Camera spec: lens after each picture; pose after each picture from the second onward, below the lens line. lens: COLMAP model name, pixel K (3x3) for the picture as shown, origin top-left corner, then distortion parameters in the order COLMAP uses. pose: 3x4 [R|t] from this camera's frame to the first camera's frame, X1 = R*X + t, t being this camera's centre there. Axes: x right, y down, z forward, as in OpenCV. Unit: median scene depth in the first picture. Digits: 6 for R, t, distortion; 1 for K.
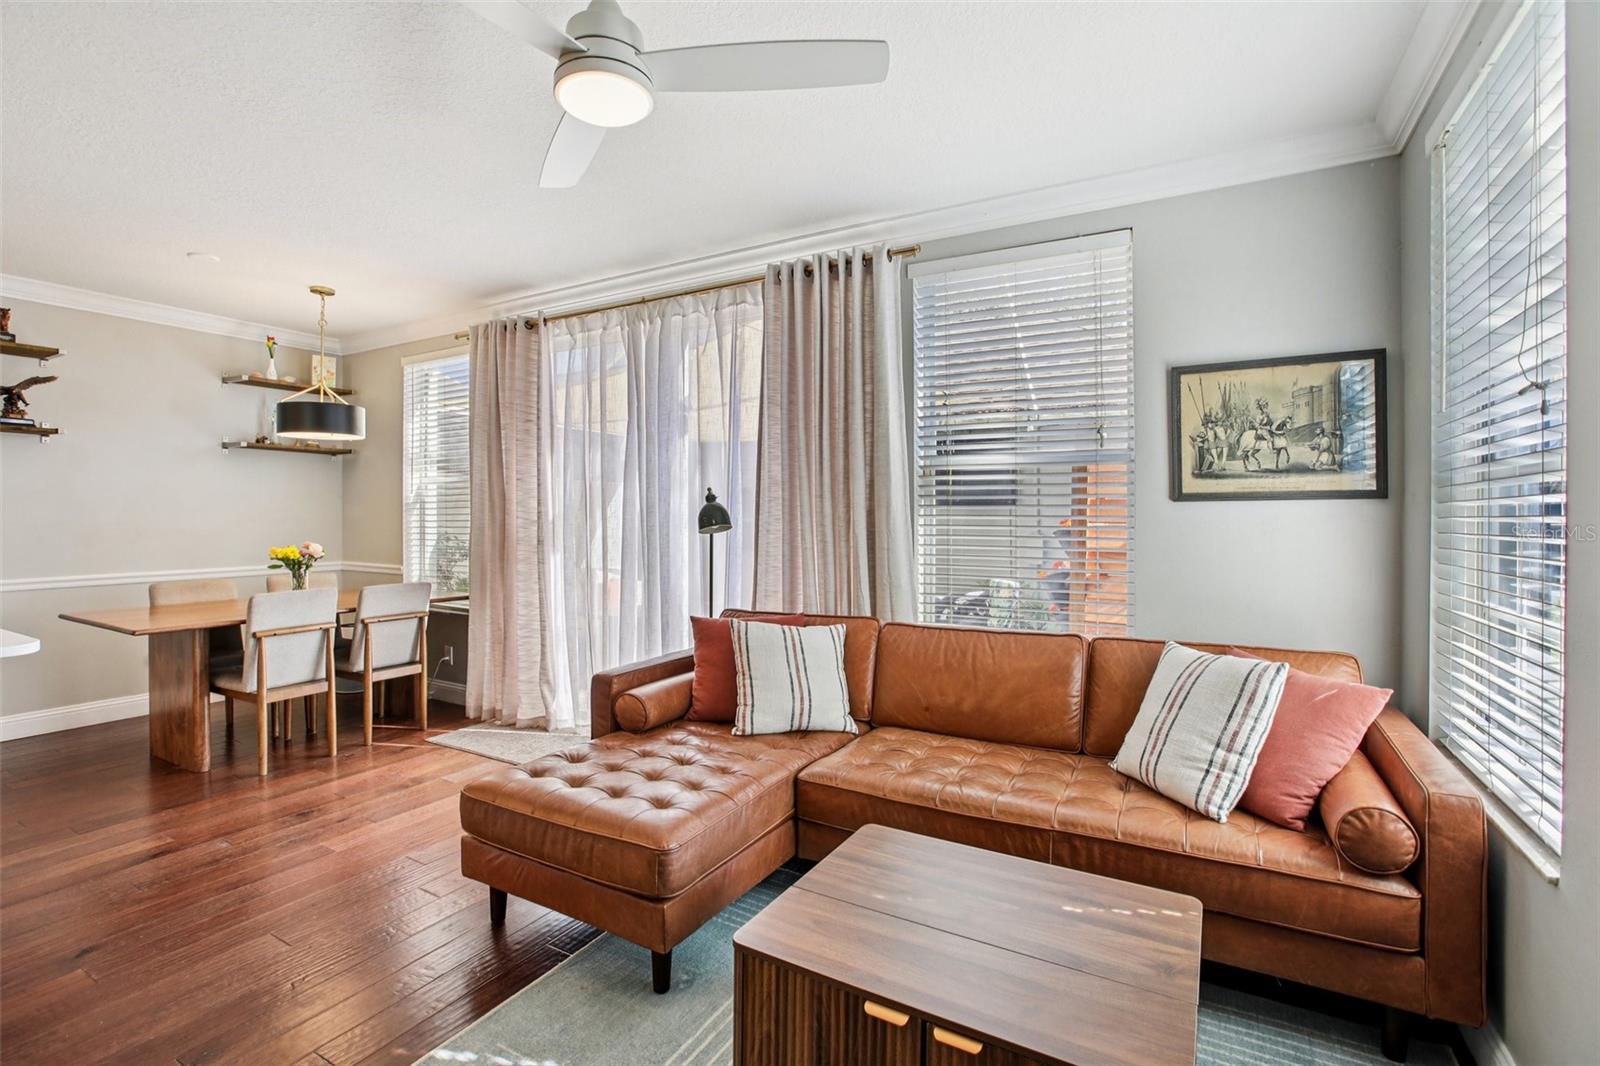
lens RADIAL K [[730.1, 0, 776.3], [0, 730.1, 511.4], [0, 0, 1]] dist [-0.051015, 0.015497]
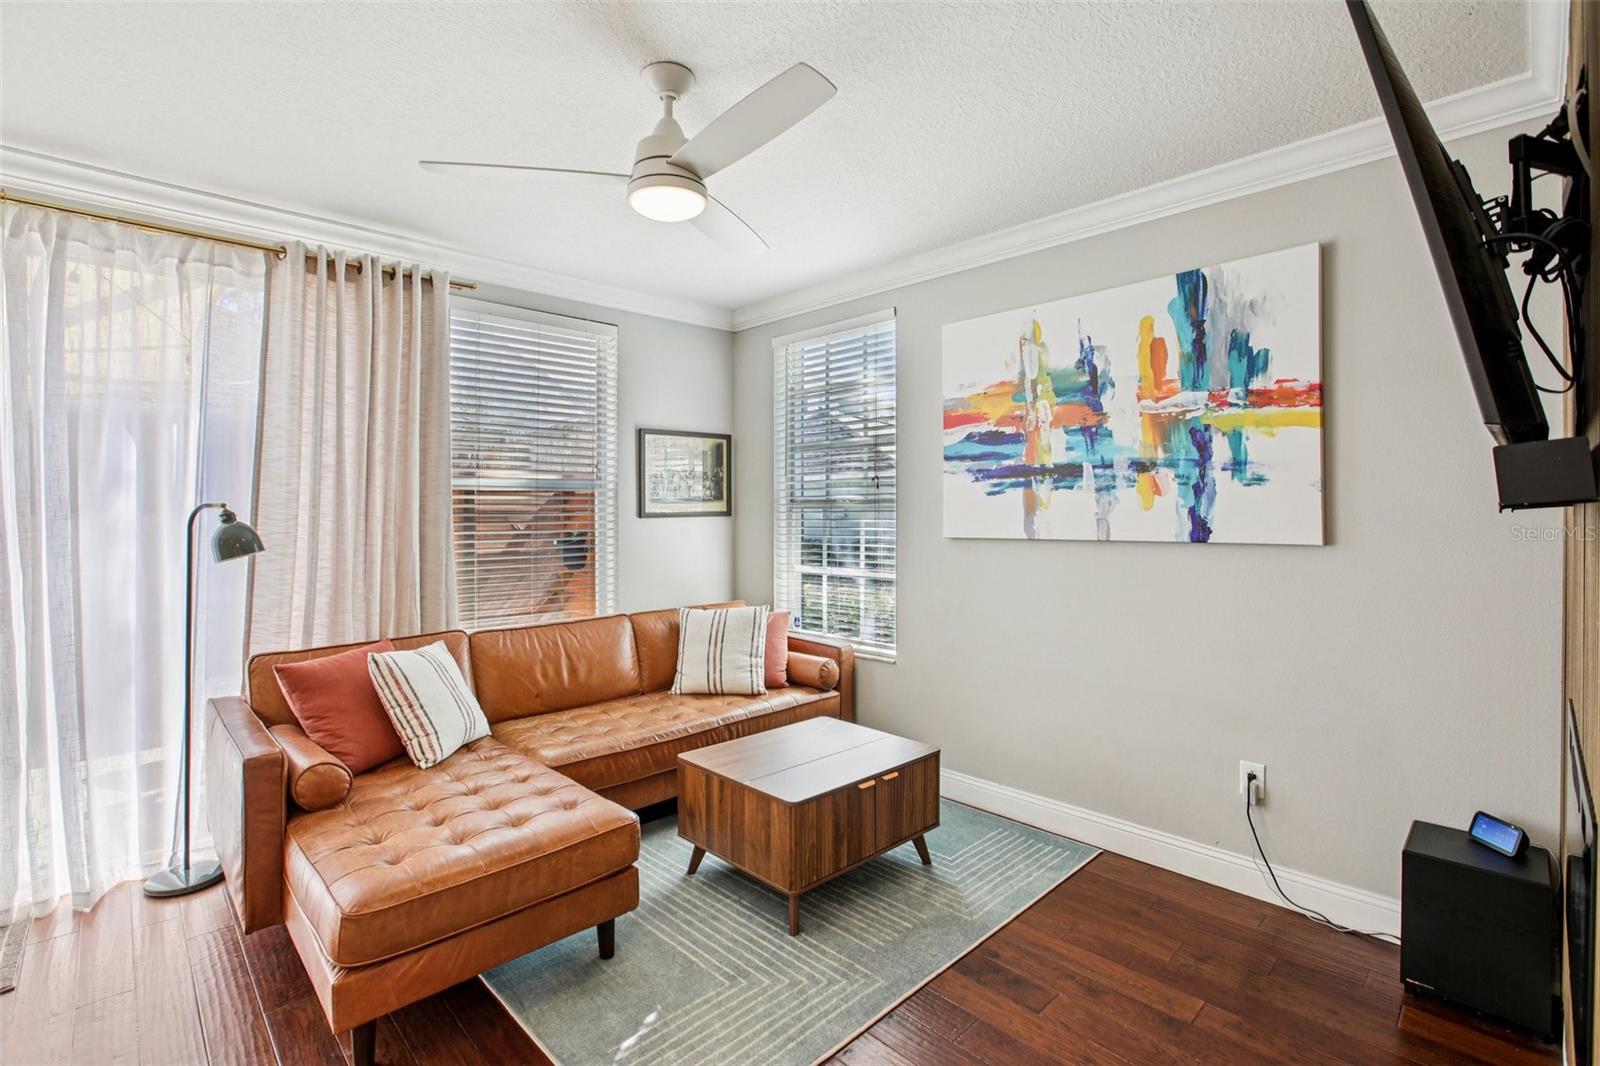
lens RADIAL K [[730.1, 0, 800.7], [0, 730.1, 508.9], [0, 0, 1]] dist [-0.051015, 0.015497]
pose [[0.281937, 0.000077, 0.959433, -0.564153], [0.000806, 1.000000, -0.000318, -0.022503], [-0.959432, 0.000863, 0.281937, 0.181779]]
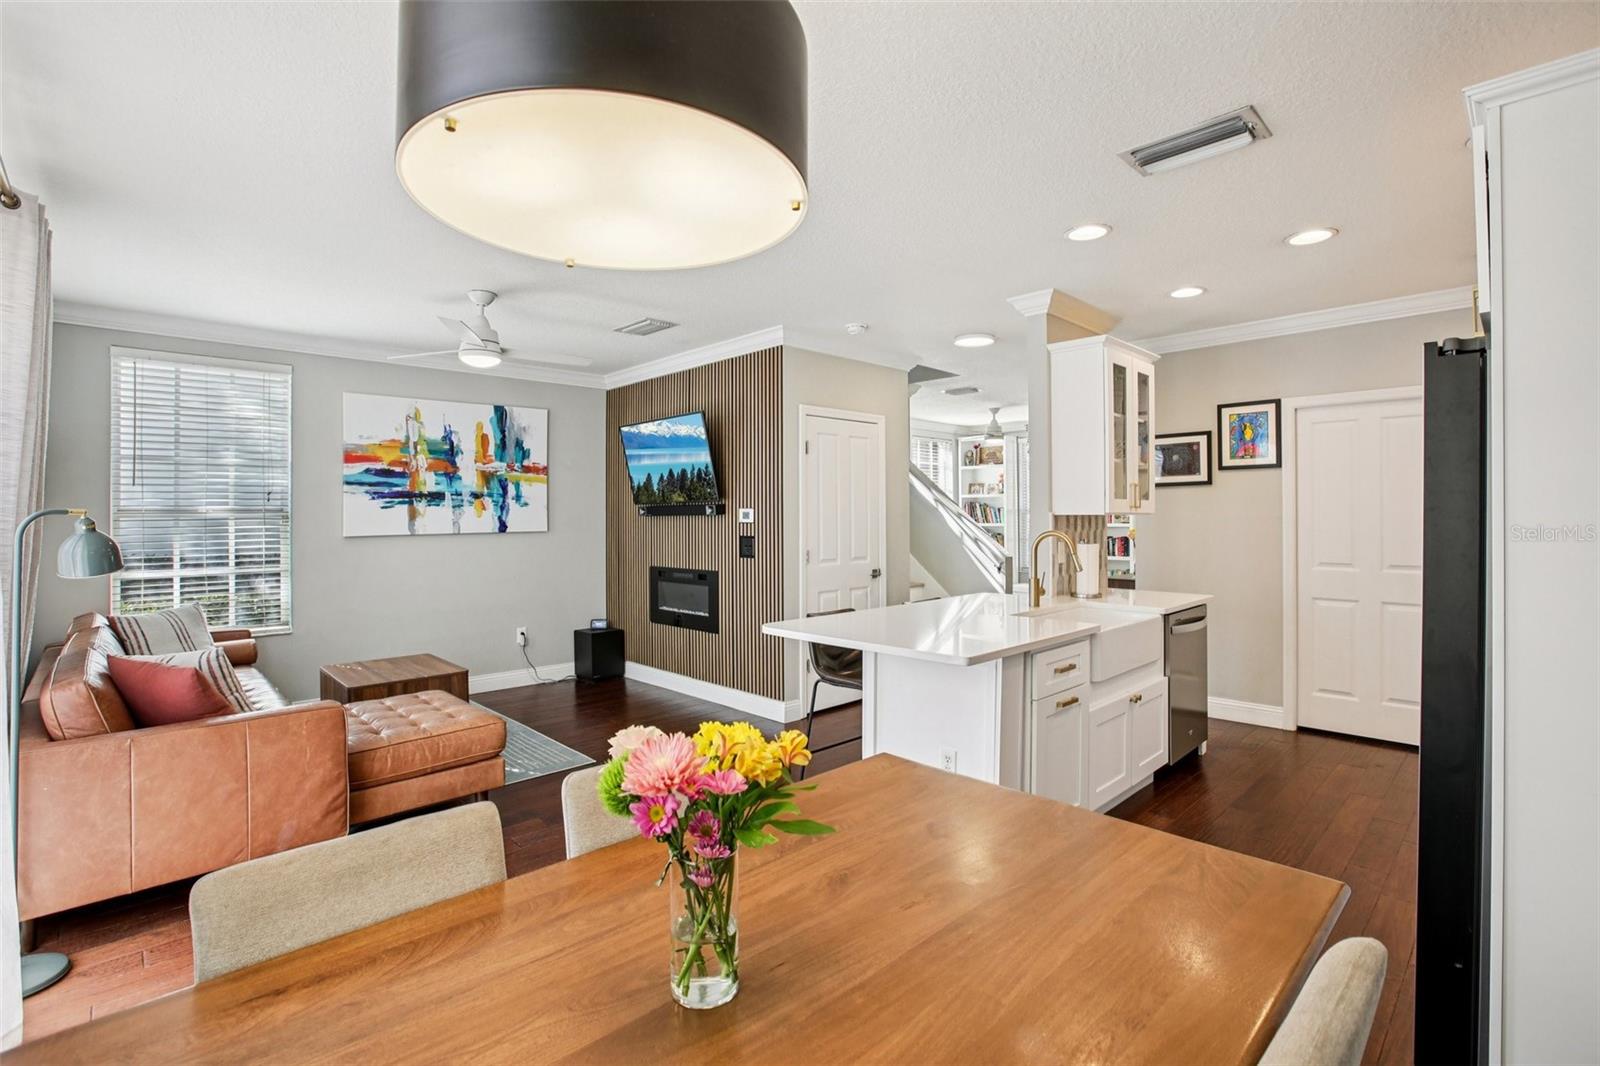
lens RADIAL K [[730.1, 0, 793.1], [0, 730.1, 513.0], [0, 0, 1]] dist [-0.051015, 0.015497]
pose [[-0.958202, 0.005085, 0.286048, -0.801483], [0.003766, 0.999980, -0.005161, -0.020581], [-0.286069, -0.003868, -0.958201, 1.269103]]
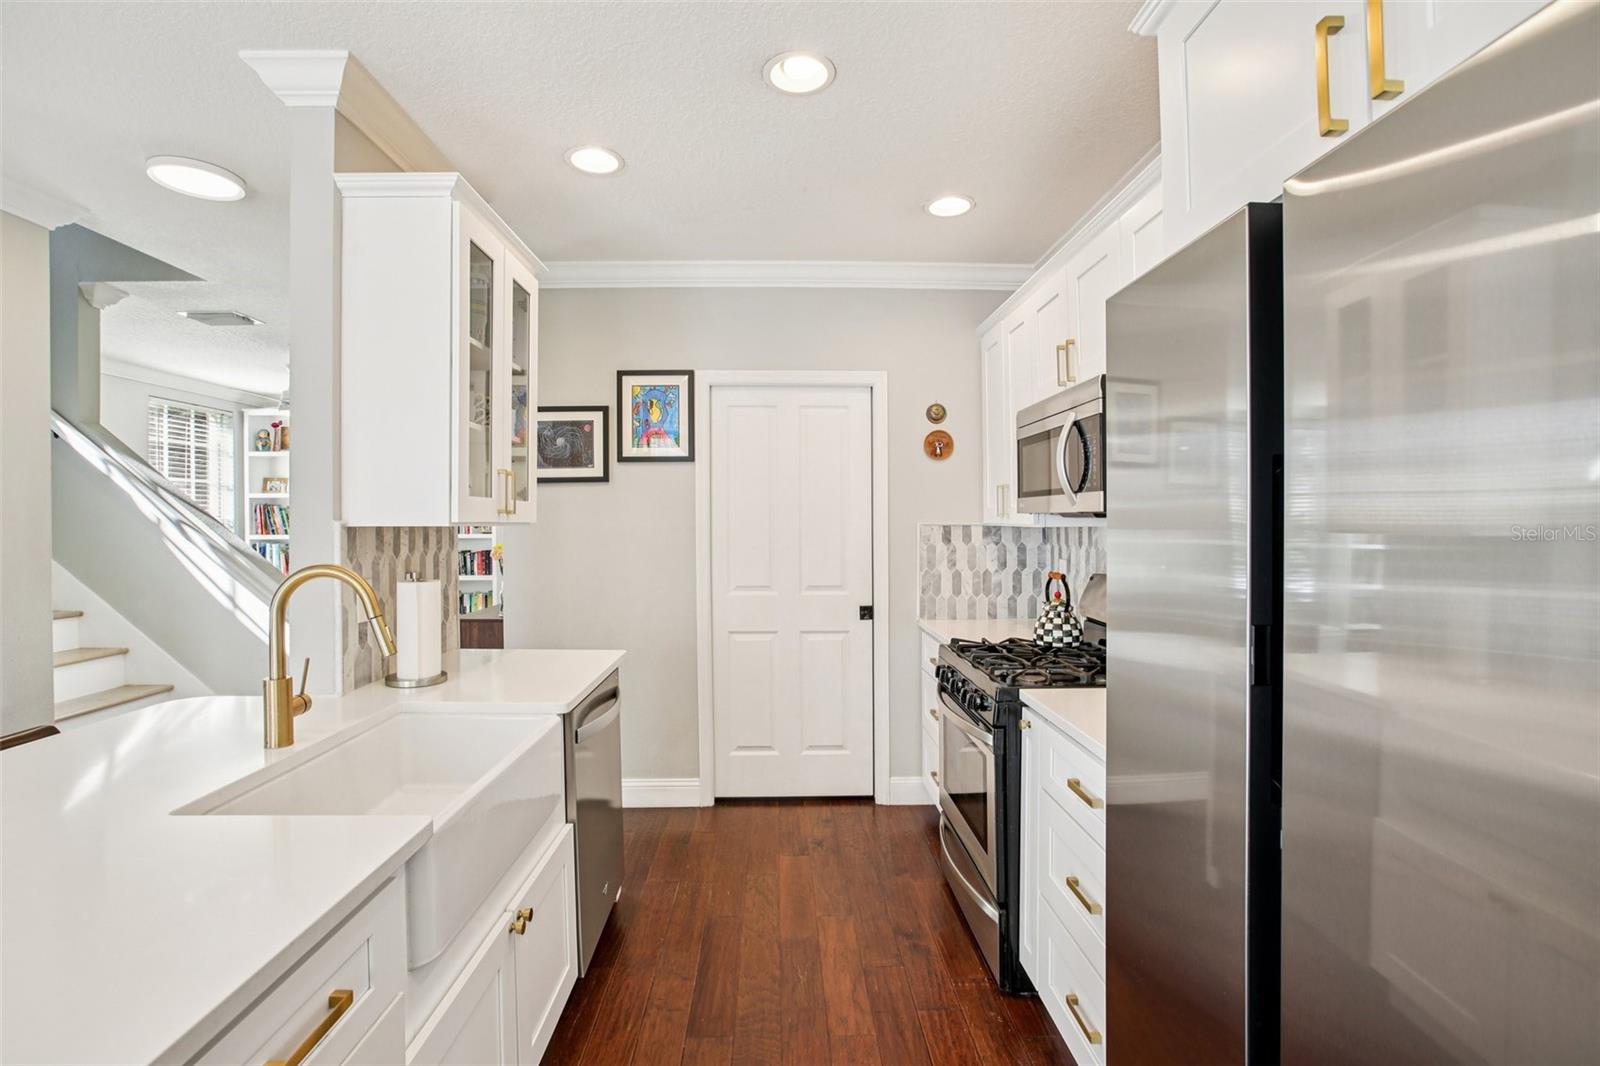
lens RADIAL K [[730.1, 0, 788.3], [0, 730.1, 527.5], [0, 0, 1]] dist [-0.051015, 0.015497]
pose [[-0.859084, 0.008641, -0.511761, -0.871301], [0.004753, 0.999949, 0.008906, -0.024300], [0.511812, 0.005218, -0.859082, 0.751714]]
